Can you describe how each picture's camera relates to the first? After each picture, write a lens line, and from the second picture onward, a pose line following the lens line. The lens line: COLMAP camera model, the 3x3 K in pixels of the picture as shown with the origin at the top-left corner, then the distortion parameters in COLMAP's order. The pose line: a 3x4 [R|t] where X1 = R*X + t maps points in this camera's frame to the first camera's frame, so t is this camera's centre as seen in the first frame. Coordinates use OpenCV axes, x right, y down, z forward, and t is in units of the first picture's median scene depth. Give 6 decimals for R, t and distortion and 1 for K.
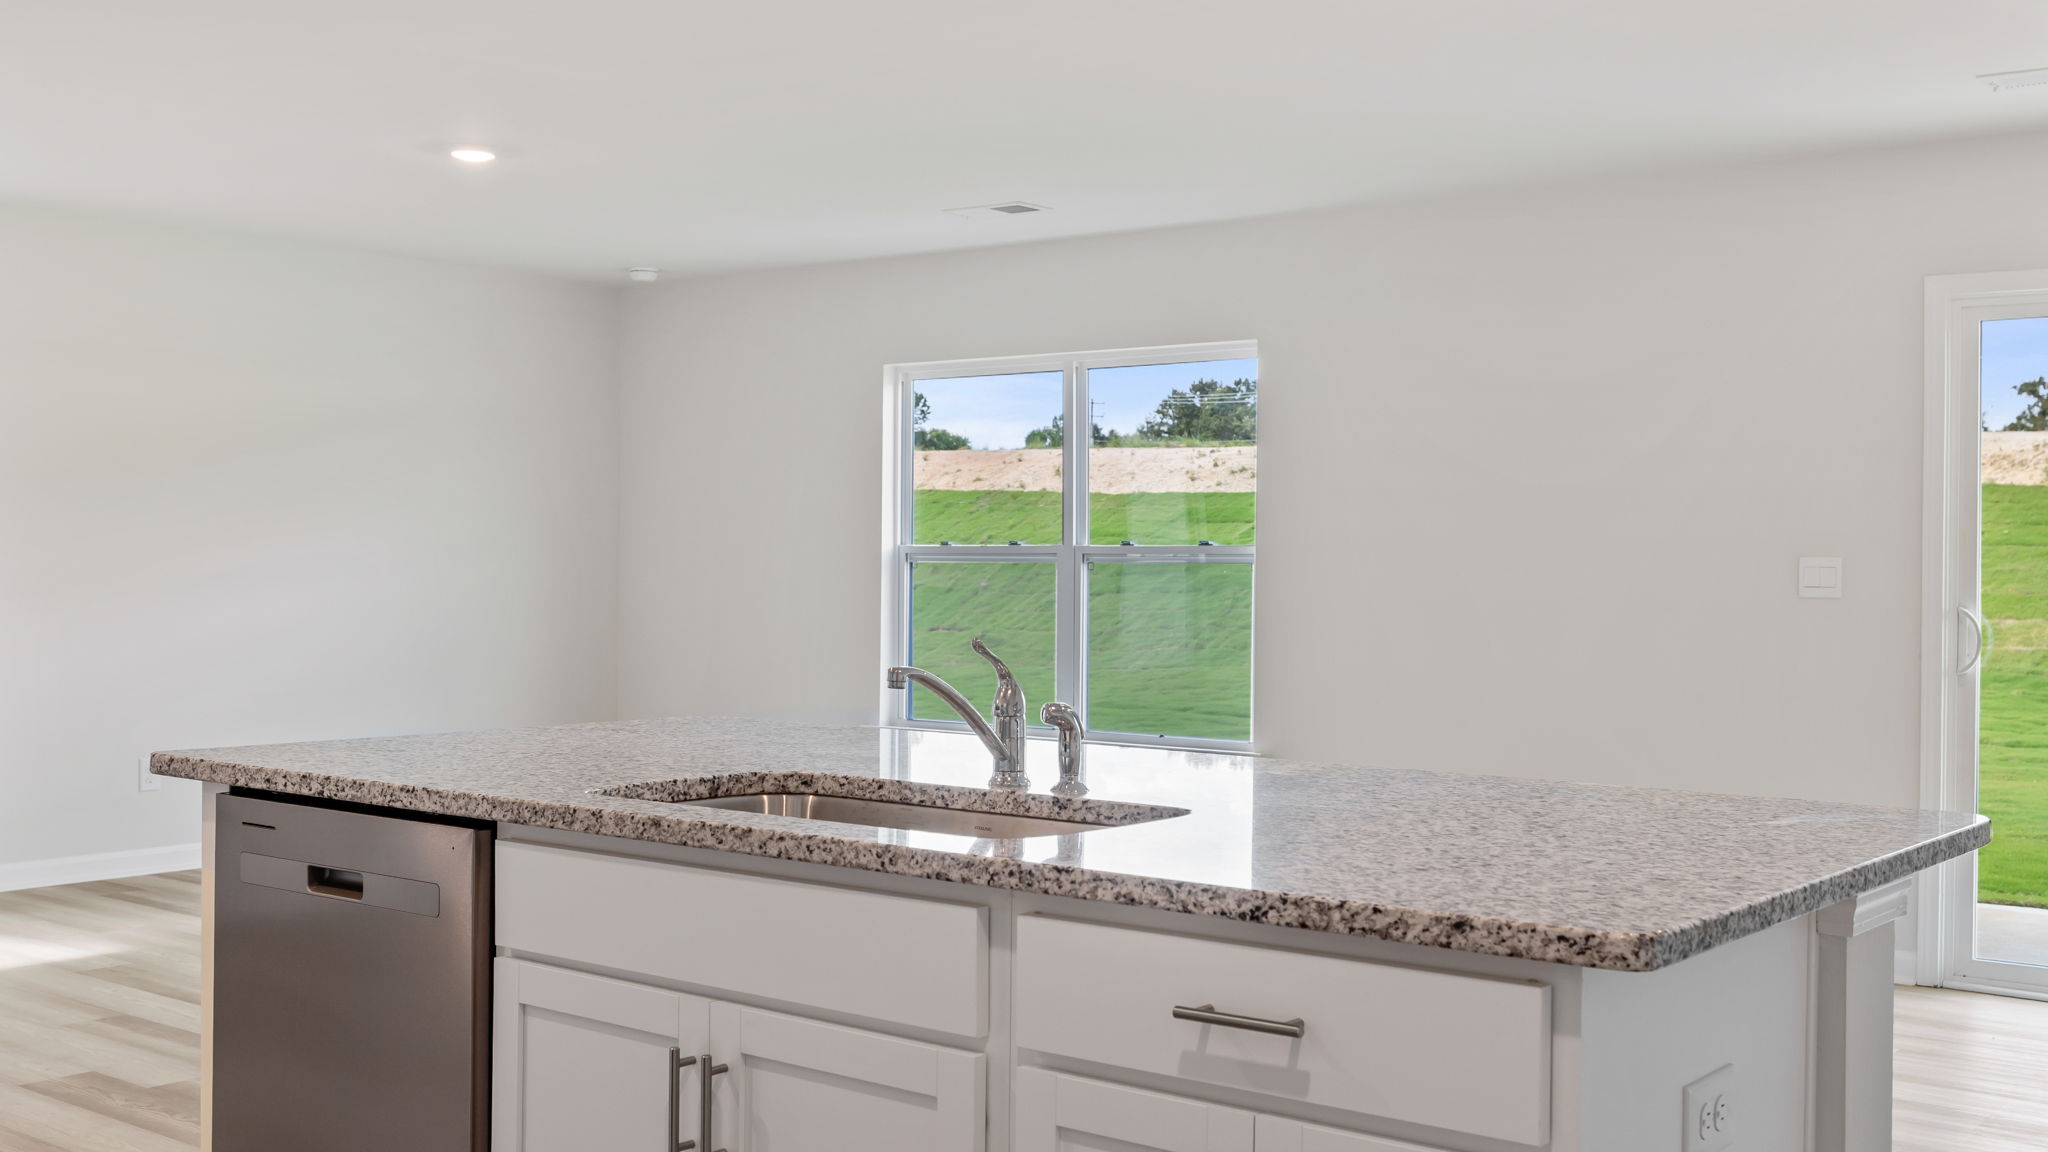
lens RADIAL K [[2063.4, 0, 1024.0], [0, 2063.4, 576.0], [0, 0, 1]] dist [0.003581, 0.007513]
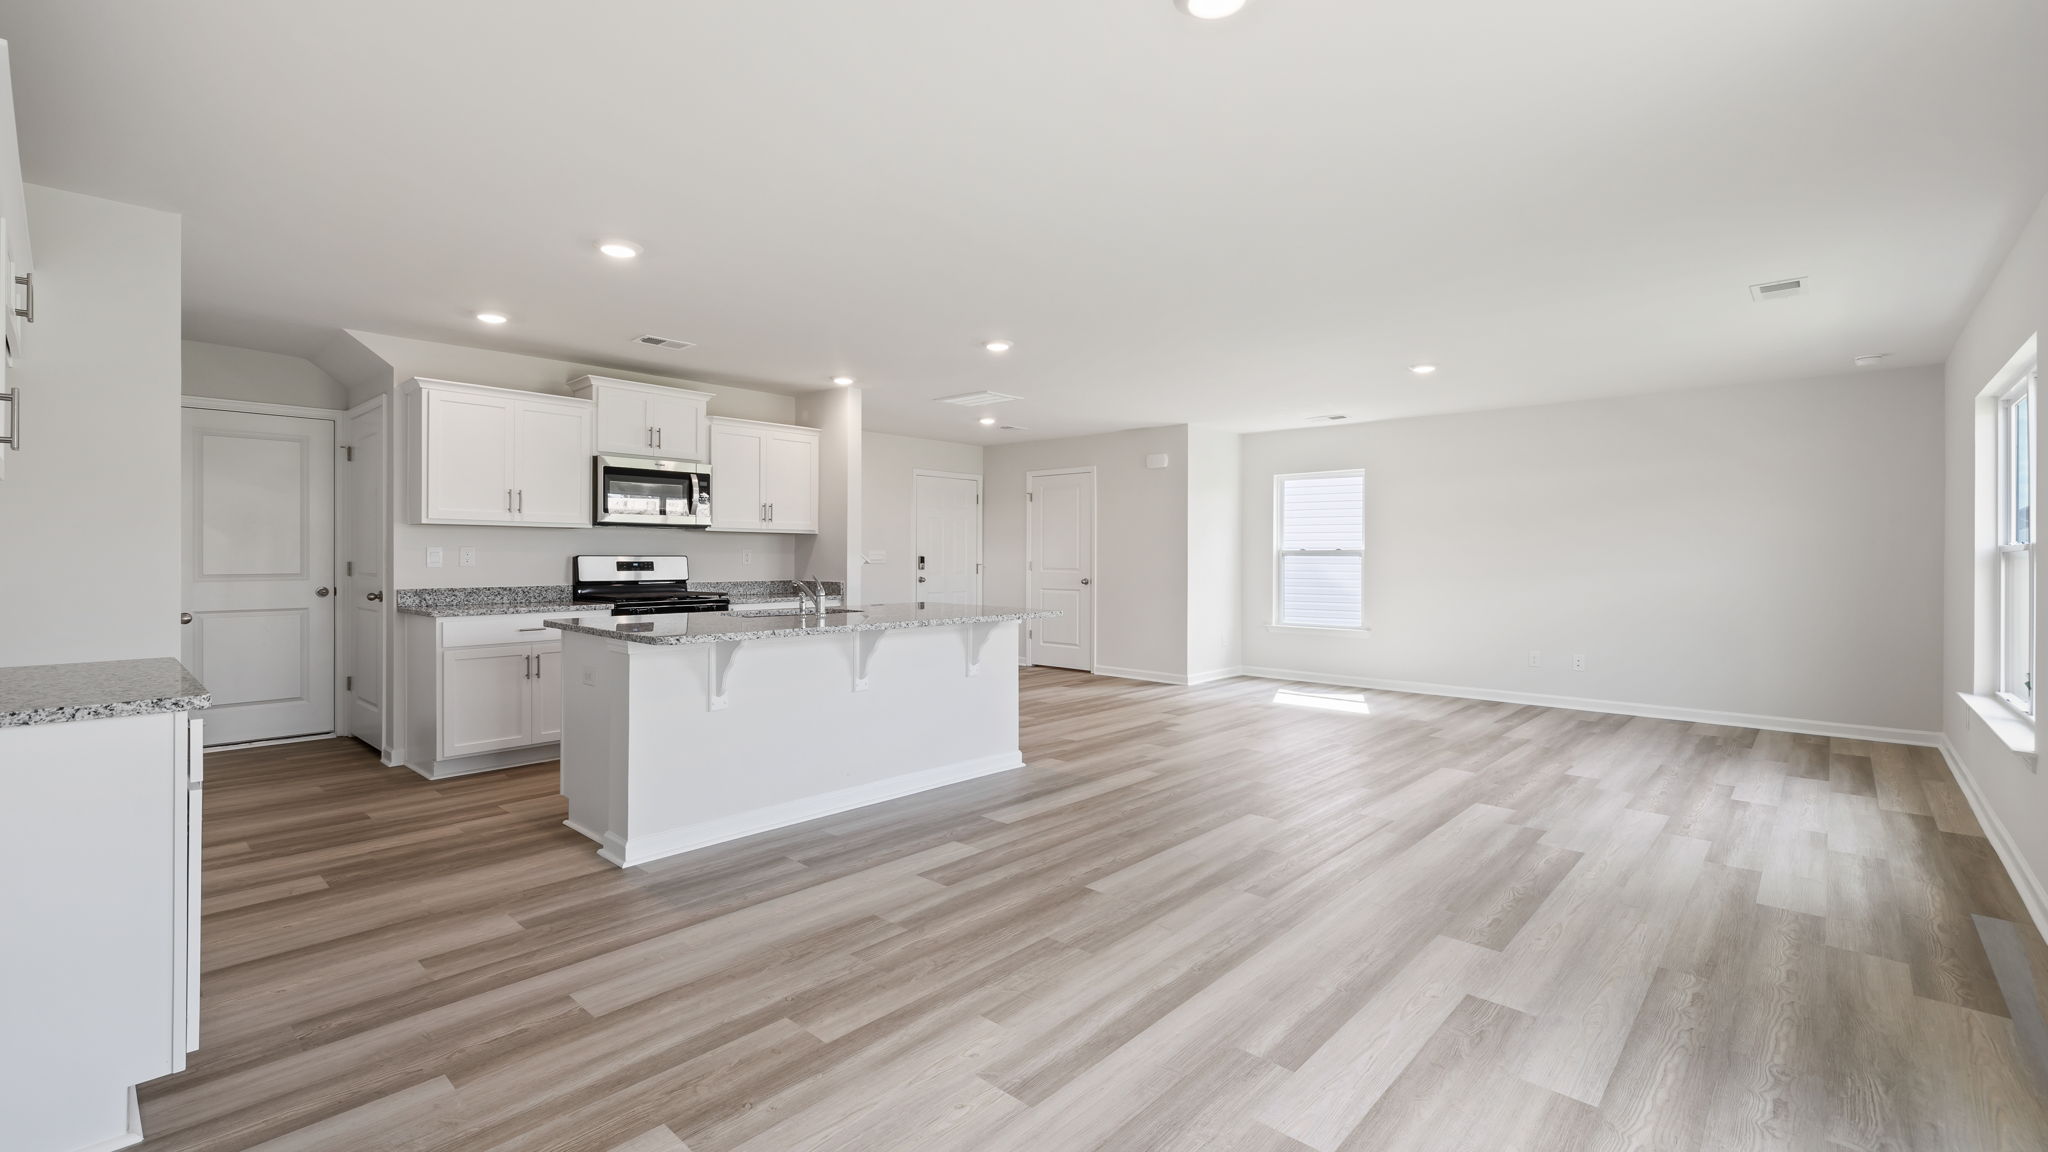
lens RADIAL K [[877.0, 0, 1006.3], [0, 877.0, 558.1], [0, 0, 1]] dist [0.000312, 0.000621]
pose [[-0.085550, -0.006653, -0.996312, 1.467430], [-0.011055, 0.999922, -0.005727, 0.005848], [0.996273, 0.010524, -0.085617, 1.409408]]
